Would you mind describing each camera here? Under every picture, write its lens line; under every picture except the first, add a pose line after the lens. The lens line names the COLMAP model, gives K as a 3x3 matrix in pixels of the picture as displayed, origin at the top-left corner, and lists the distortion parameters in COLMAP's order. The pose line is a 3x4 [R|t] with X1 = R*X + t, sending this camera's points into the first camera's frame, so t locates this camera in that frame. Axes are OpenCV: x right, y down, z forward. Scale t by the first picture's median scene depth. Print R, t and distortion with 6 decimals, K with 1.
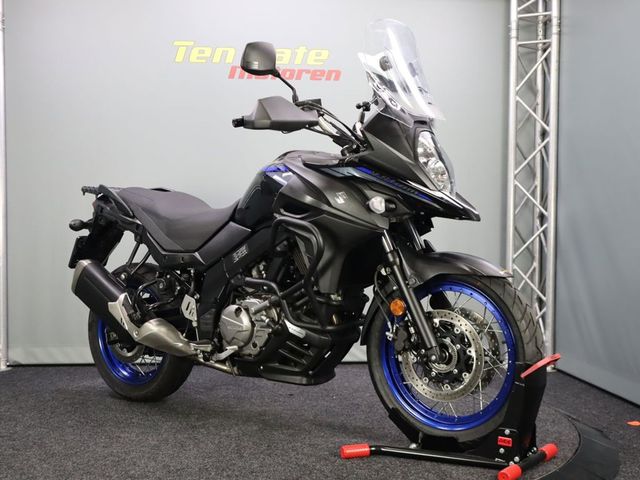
lens RADIAL K [[863.8, 0, 320.0], [0, 863.8, 240.0], [0, 0, 1]] dist [-0.020554, 0.284353]
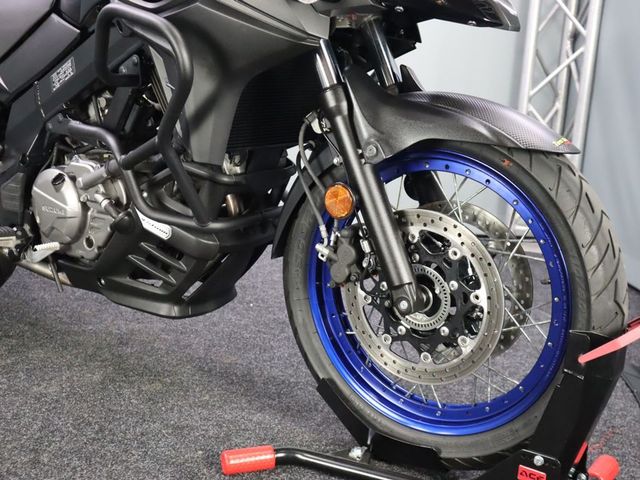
lens RADIAL K [[863.8, 0, 320.0], [0, 863.8, 240.0], [0, 0, 1]] dist [-0.020554, 0.284353]
pose [[0.998819, 0.039601, 0.028142, 0.057593], [-0.044559, 0.977569, 0.205848, -0.002138], [-0.019359, -0.206859, 0.978179, 0.443506]]
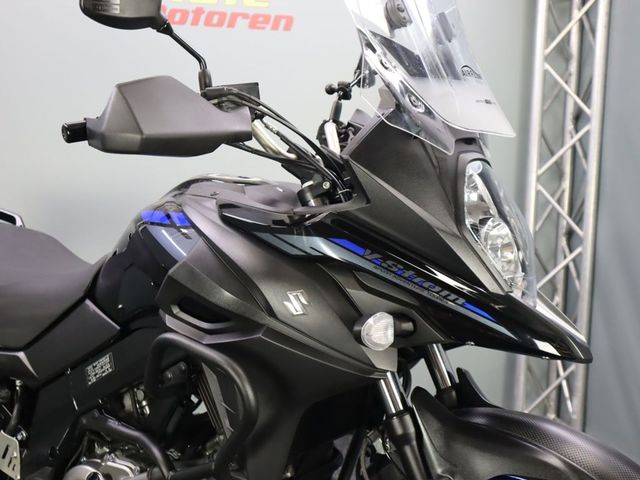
lens RADIAL K [[863.8, 0, 320.0], [0, 863.8, 240.0], [0, 0, 1]] dist [-0.020554, 0.284353]
pose [[0.997602, 0.020109, 0.066221, 0.004721], [-0.024388, 0.997623, 0.064443, -0.099422], [-0.064767, -0.065903, 0.995722, 0.474060]]
